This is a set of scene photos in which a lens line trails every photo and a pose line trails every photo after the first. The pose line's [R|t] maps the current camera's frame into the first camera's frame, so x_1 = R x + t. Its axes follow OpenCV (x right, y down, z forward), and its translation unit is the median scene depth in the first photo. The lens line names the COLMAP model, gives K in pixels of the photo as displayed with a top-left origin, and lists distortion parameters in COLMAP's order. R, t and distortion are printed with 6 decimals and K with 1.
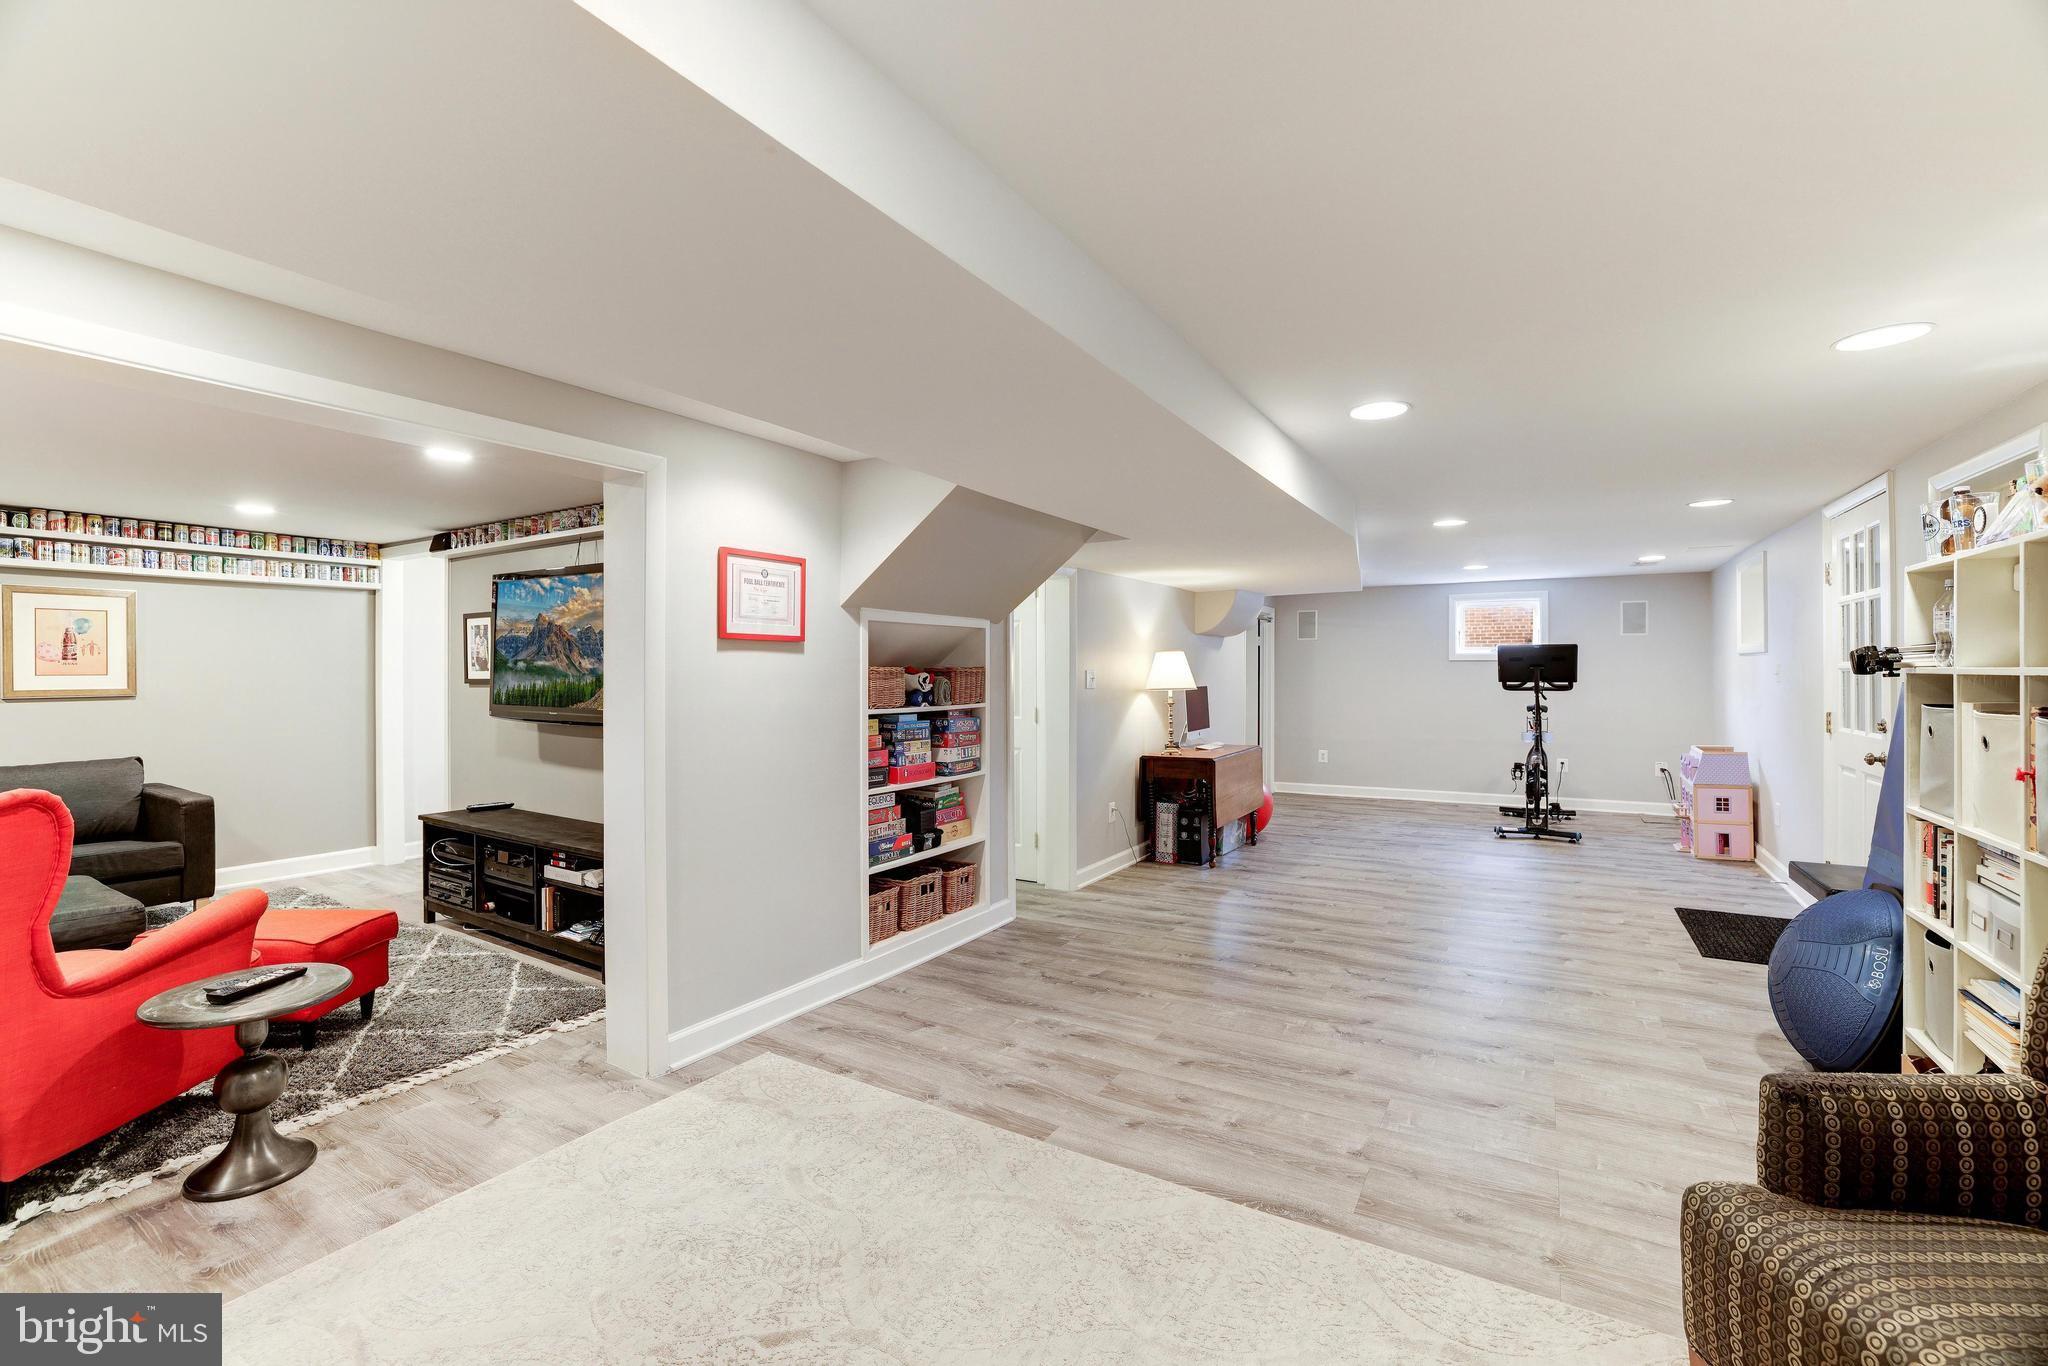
lens RADIAL K [[882.0, 0, 1021.0], [0, 882.0, 665.7], [0, 0, 1]] dist [-0.010607, 0.000743]
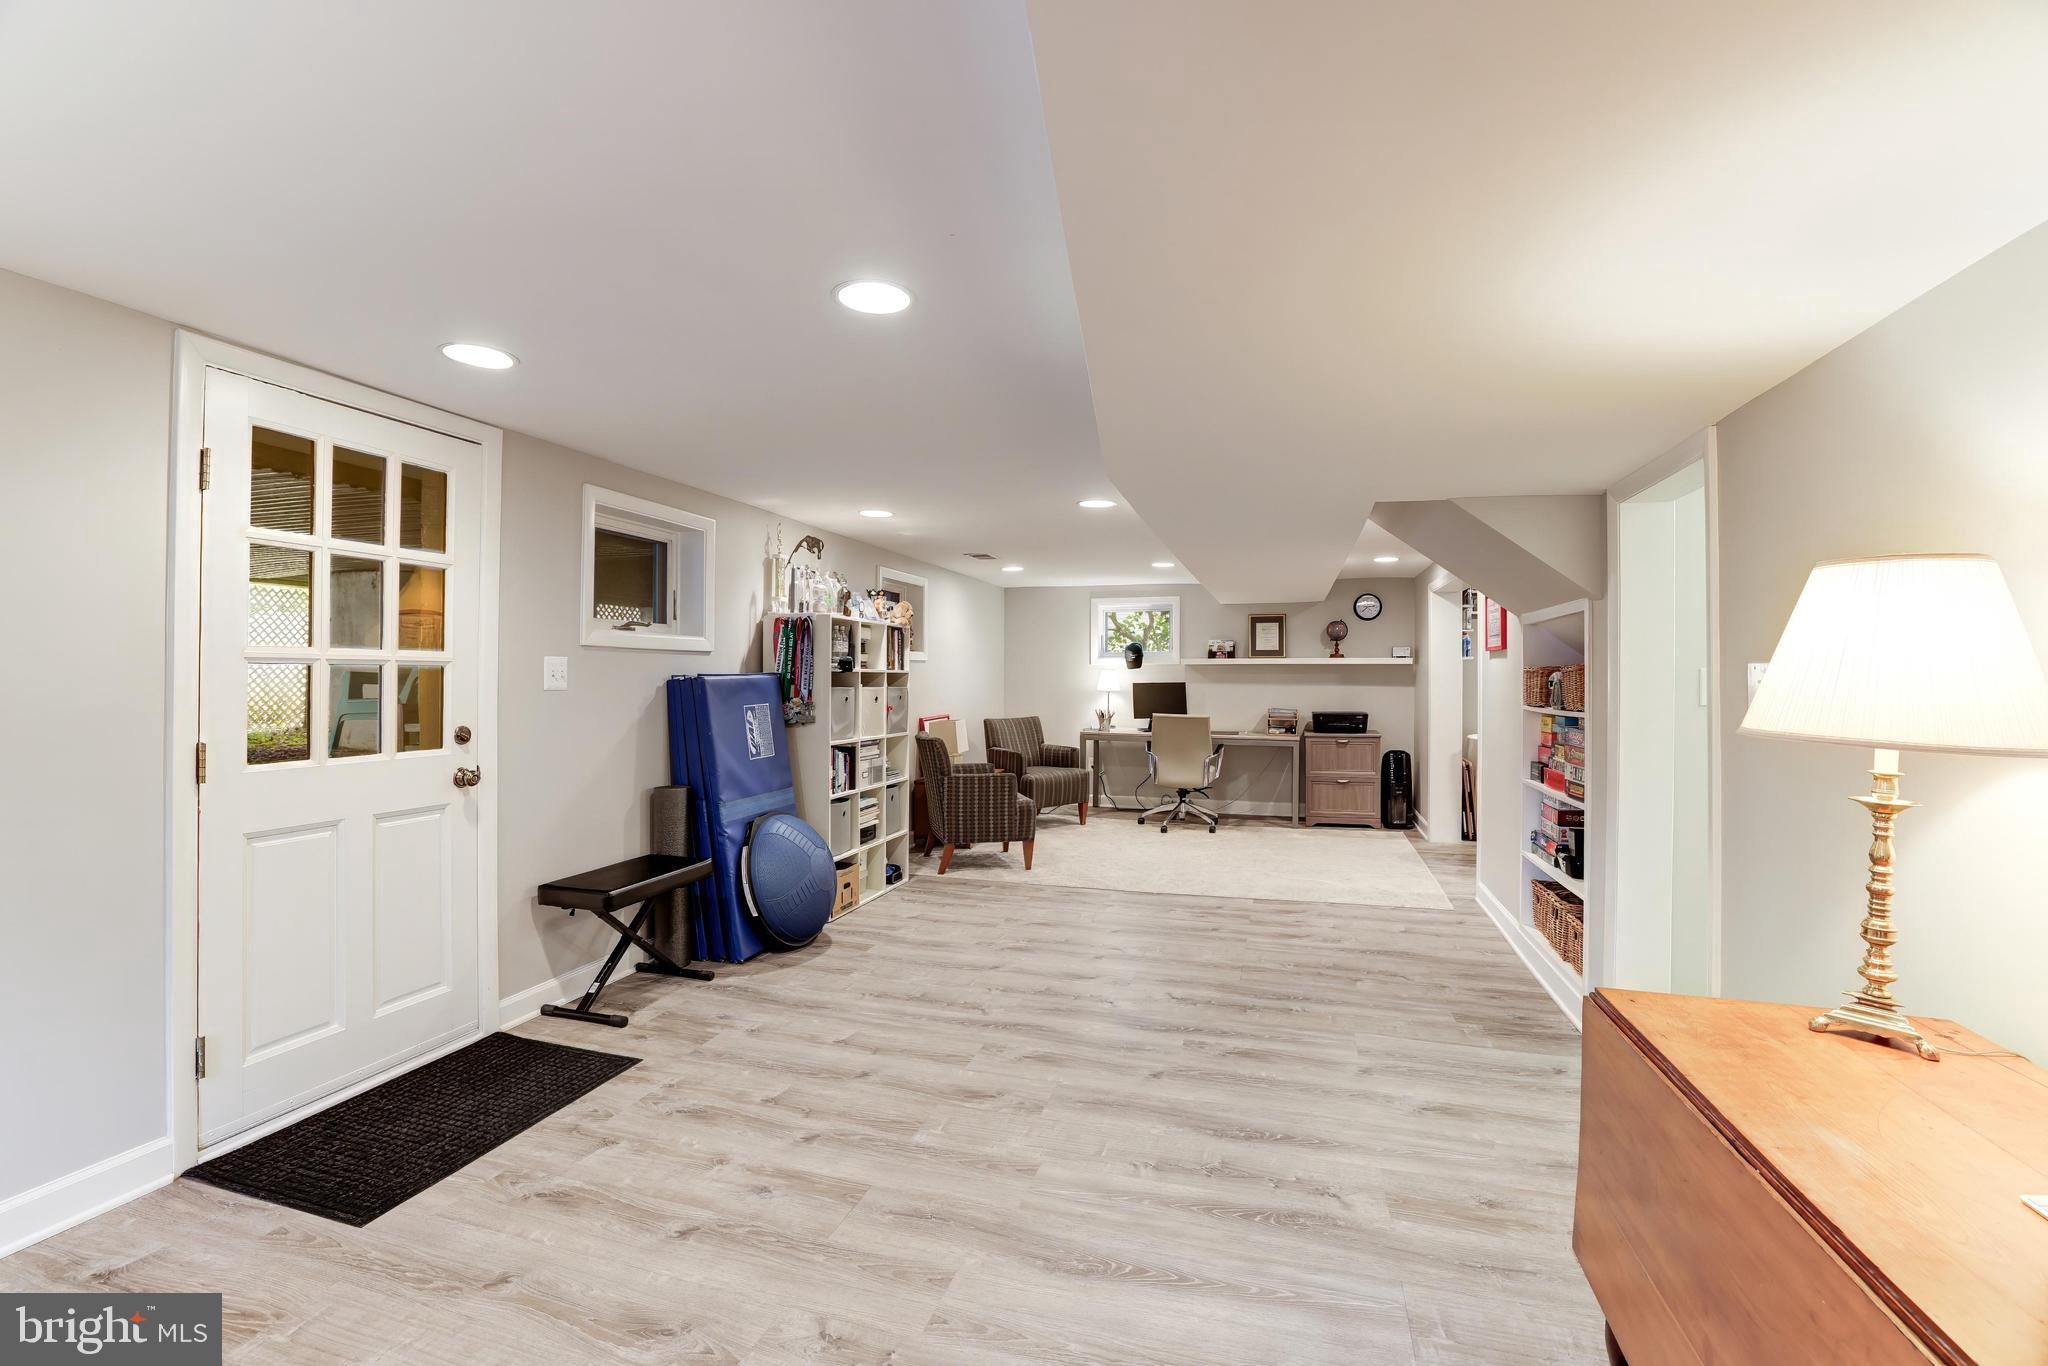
lens RADIAL K [[882.0, 0, 1021.5], [0, 882.0, 679.4], [0, 0, 1]] dist [-0.010607, 0.000743]
pose [[-0.969959, -0.006703, -0.243177, 0.413632], [-0.005451, 0.999968, -0.005821, 0.015423], [0.243208, -0.004320, -0.969965, 1.121096]]
